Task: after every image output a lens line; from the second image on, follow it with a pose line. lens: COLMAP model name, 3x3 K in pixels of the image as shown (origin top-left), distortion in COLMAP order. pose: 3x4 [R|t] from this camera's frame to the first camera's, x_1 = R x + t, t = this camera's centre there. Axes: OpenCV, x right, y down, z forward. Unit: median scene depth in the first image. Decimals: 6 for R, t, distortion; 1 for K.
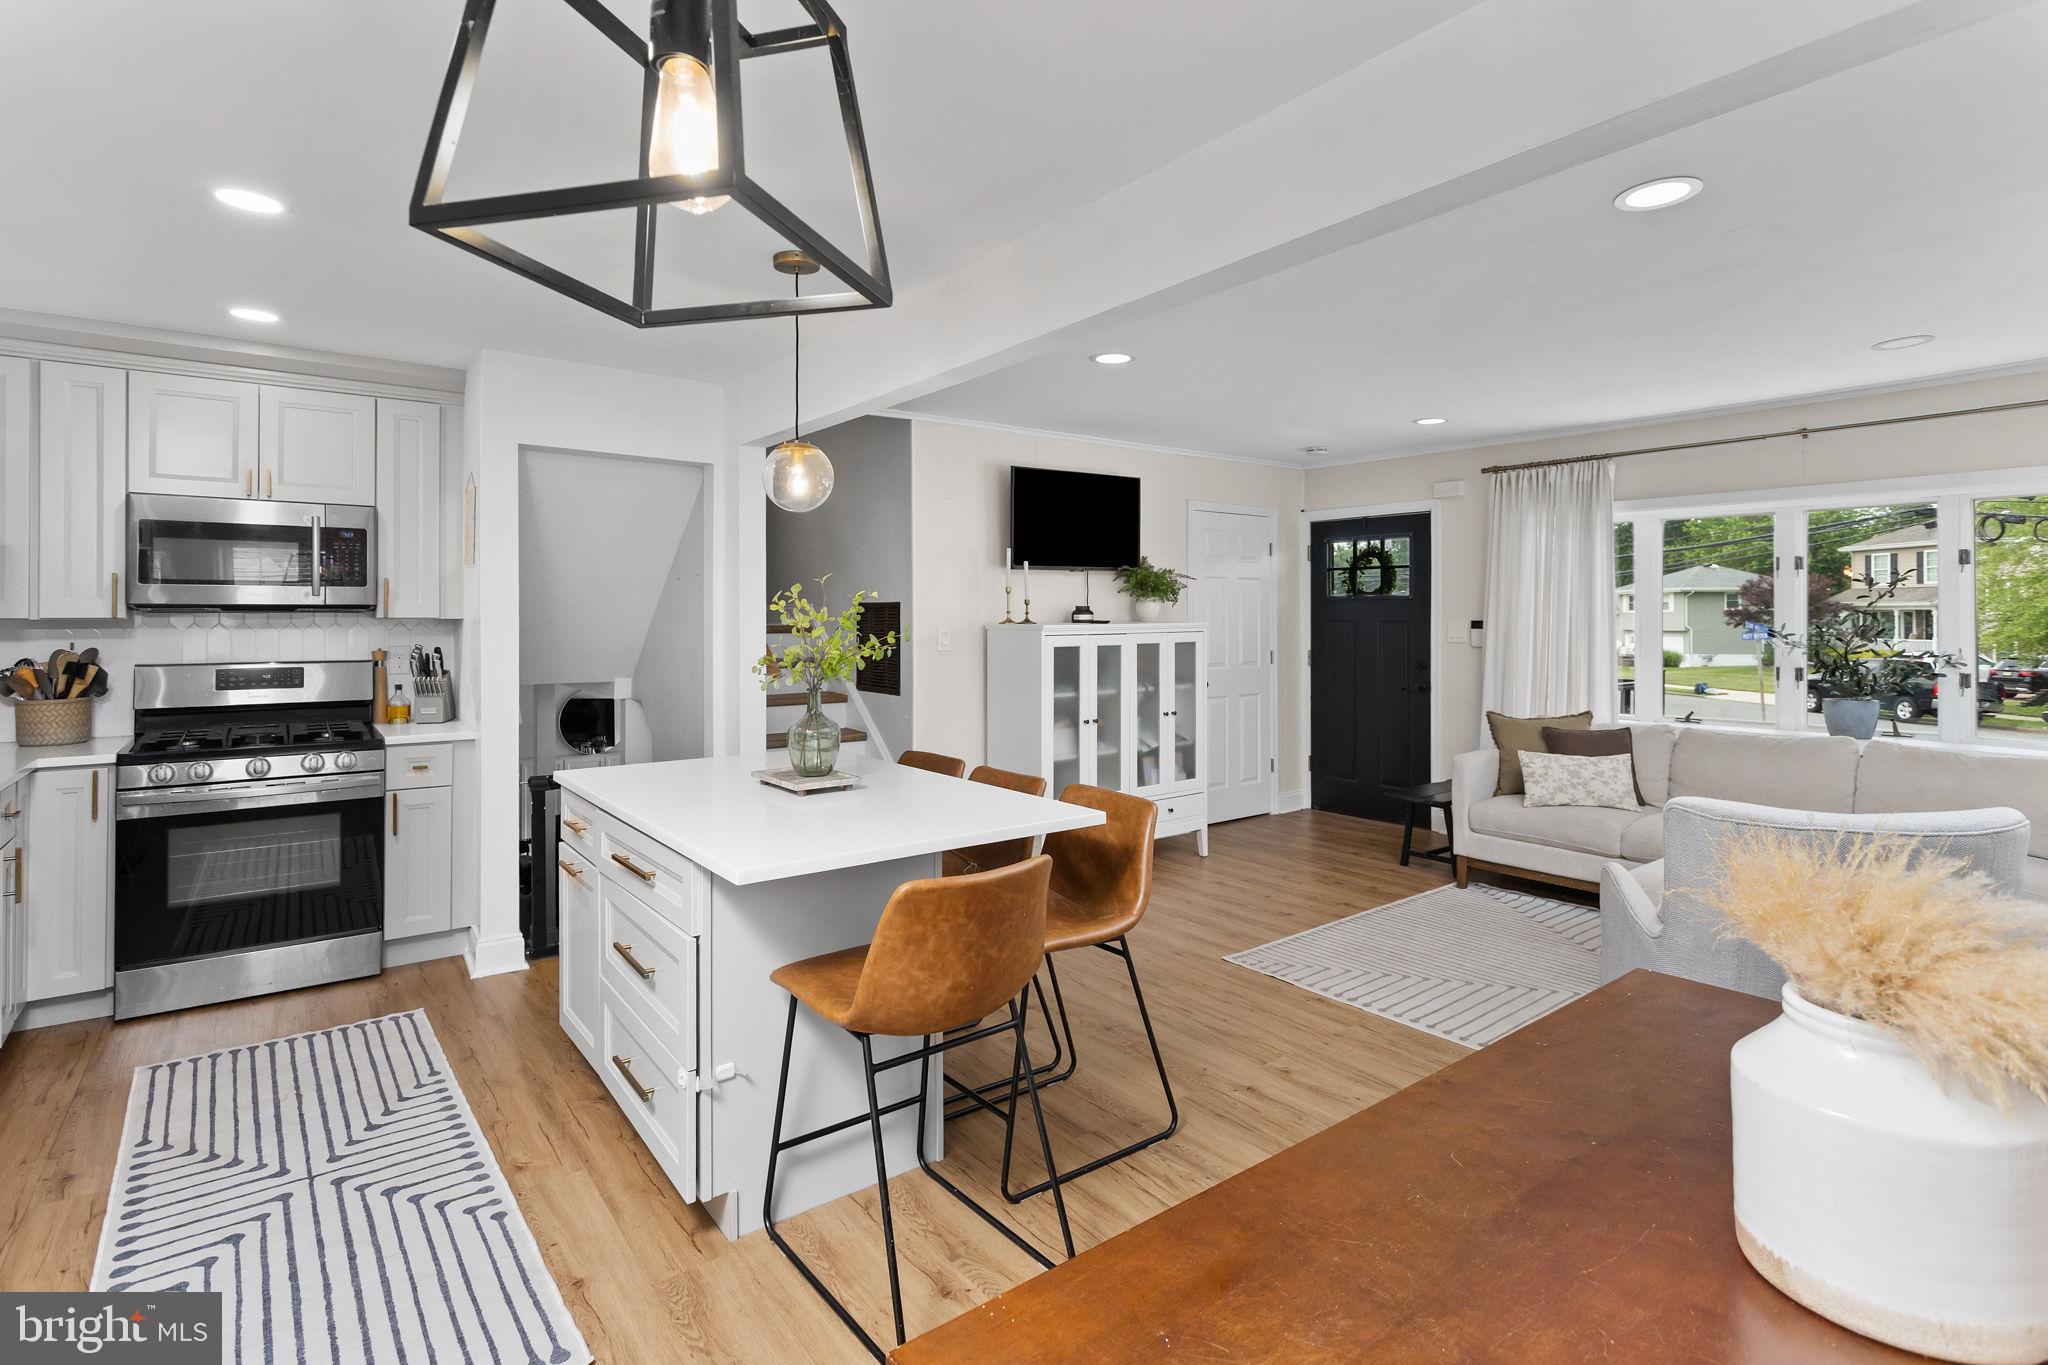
lens RADIAL K [[987.2, 0, 1023.2], [0, 987.2, 618.1], [0, 0, 1]] dist [-0.002974, 0.000756]
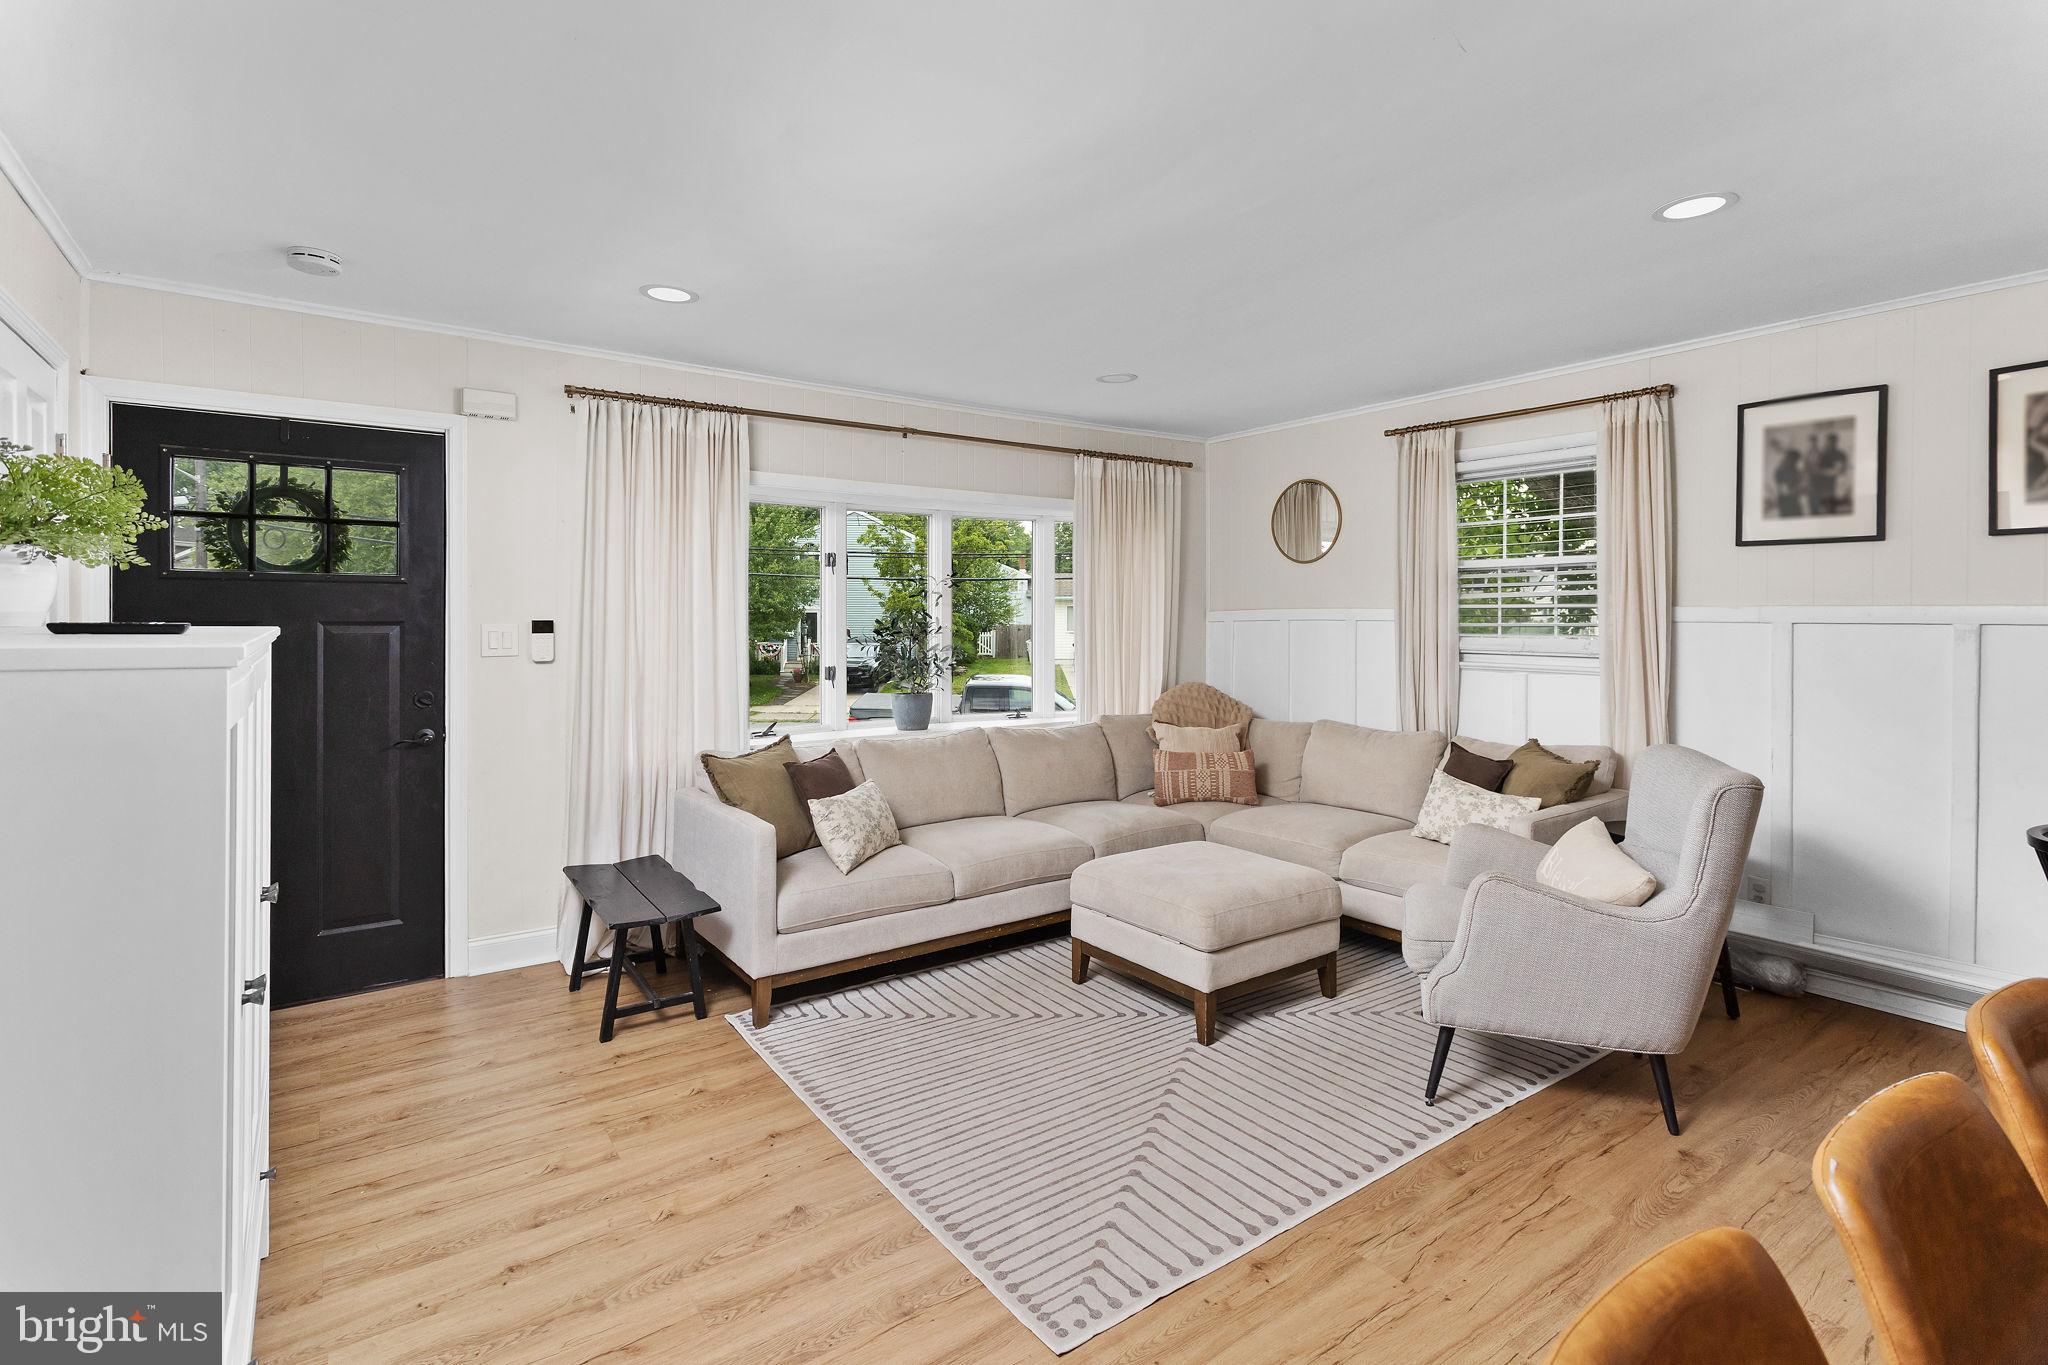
lens RADIAL K [[987.2, 0, 1023.2], [0, 987.2, 618.1], [0, 0, 1]] dist [-0.002974, 0.000756]
pose [[0.019875, -0.001273, 0.999802, -0.273294], [-0.002961, 0.999995, 0.001332, -0.000719], [-0.999798, -0.002986, 0.019871, 1.061187]]
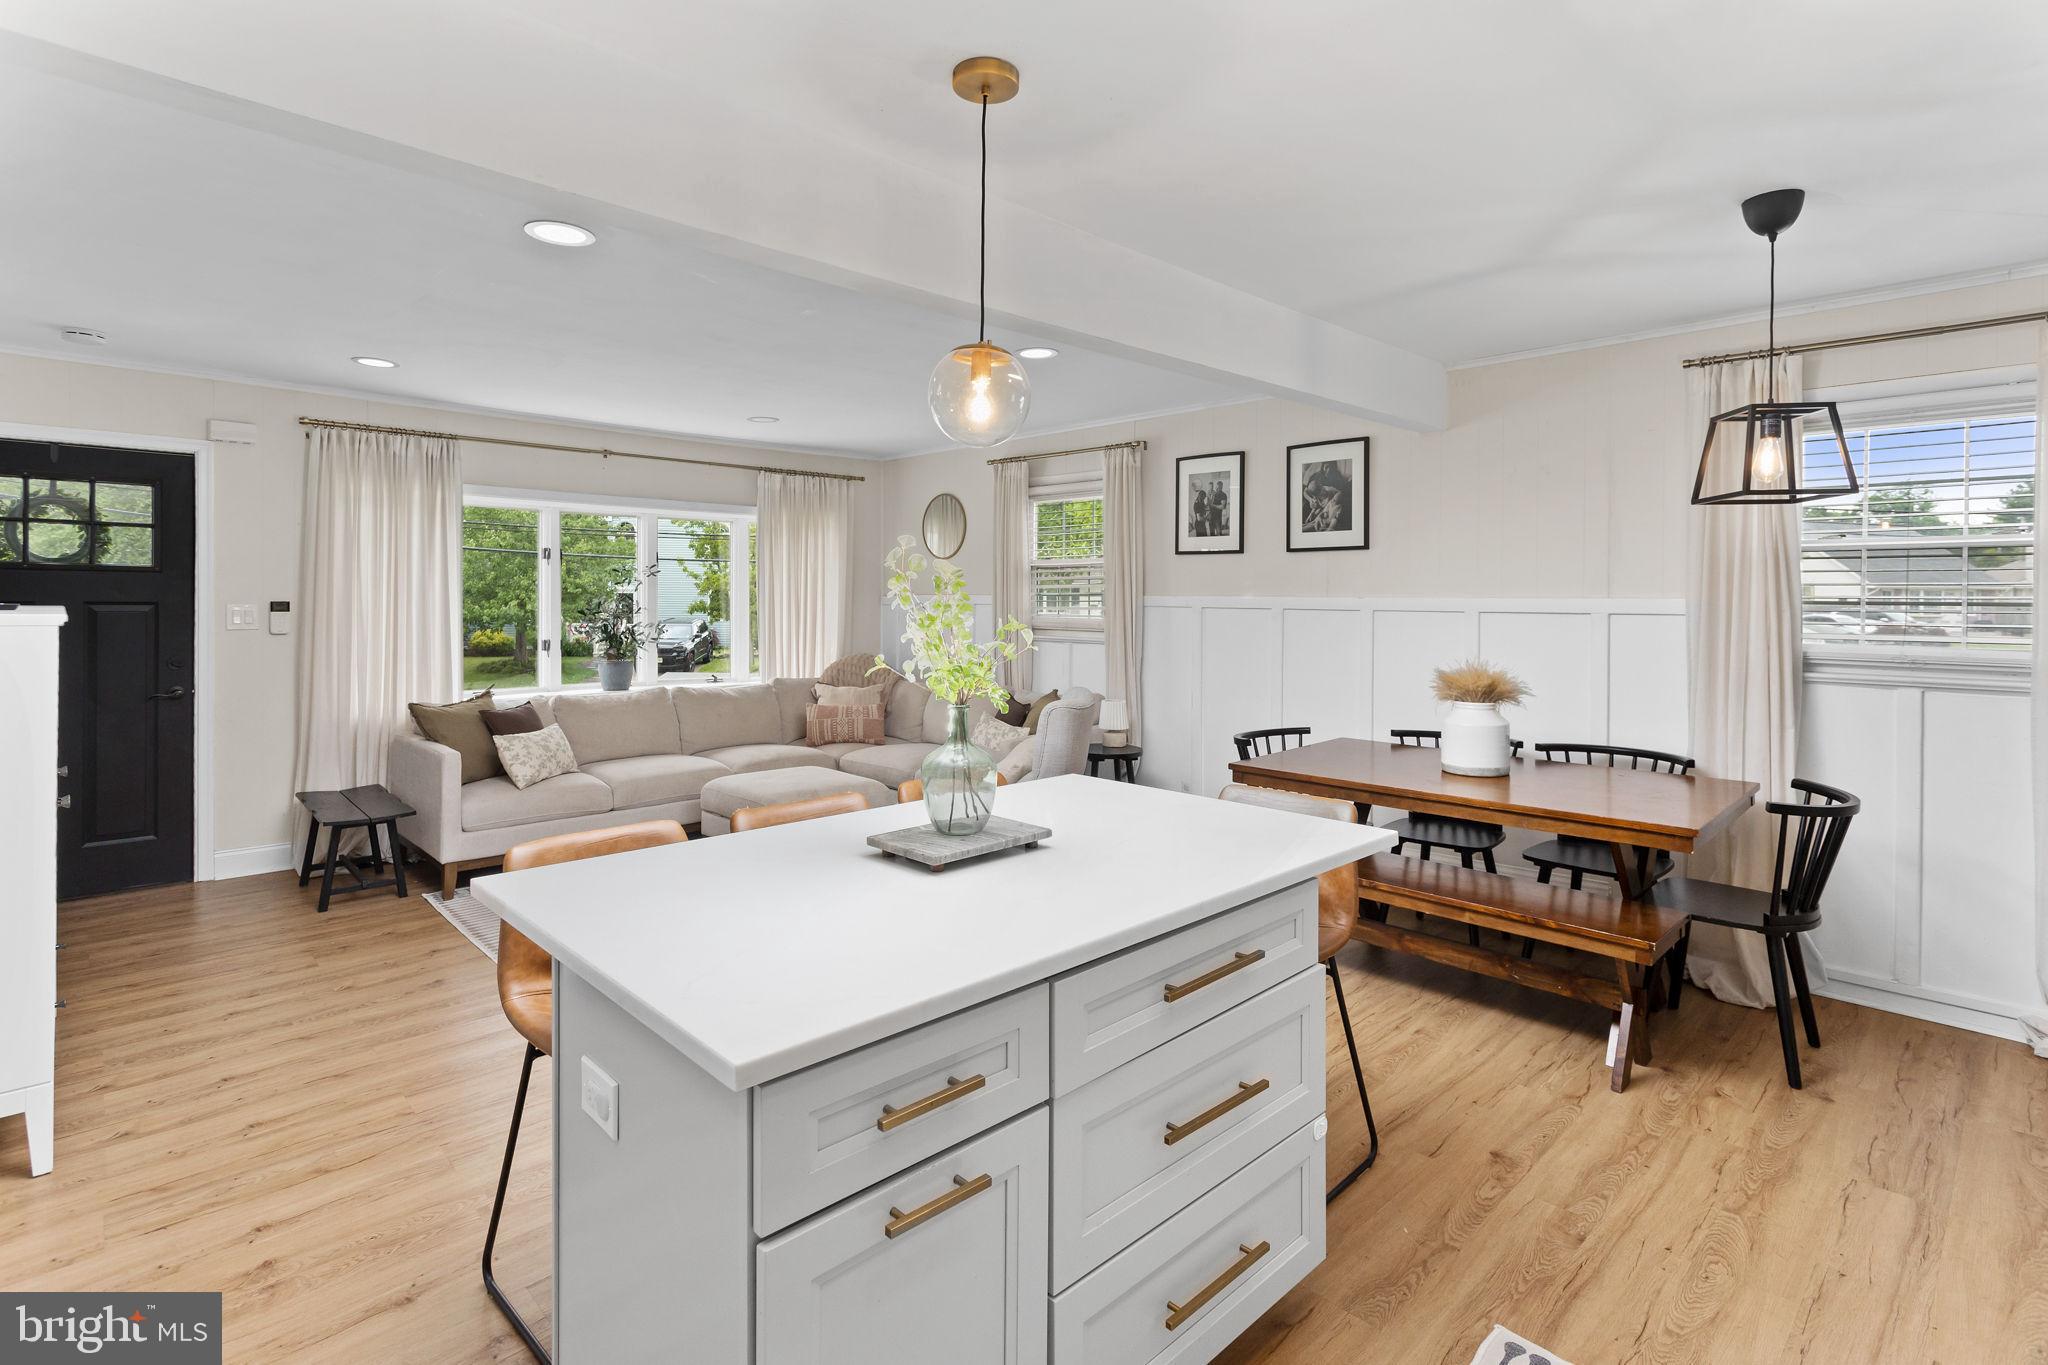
lens RADIAL K [[998.4, 0, 1016.1], [0, 998.4, 606.2], [0, 0, 1]] dist [0.002616, -0.000317]
pose [[-0.124190, -0.007829, 0.992228, -0.680654], [-0.007994, 0.999944, 0.006889, -0.006201], [-0.992226, -0.007077, -0.124245, 0.786810]]
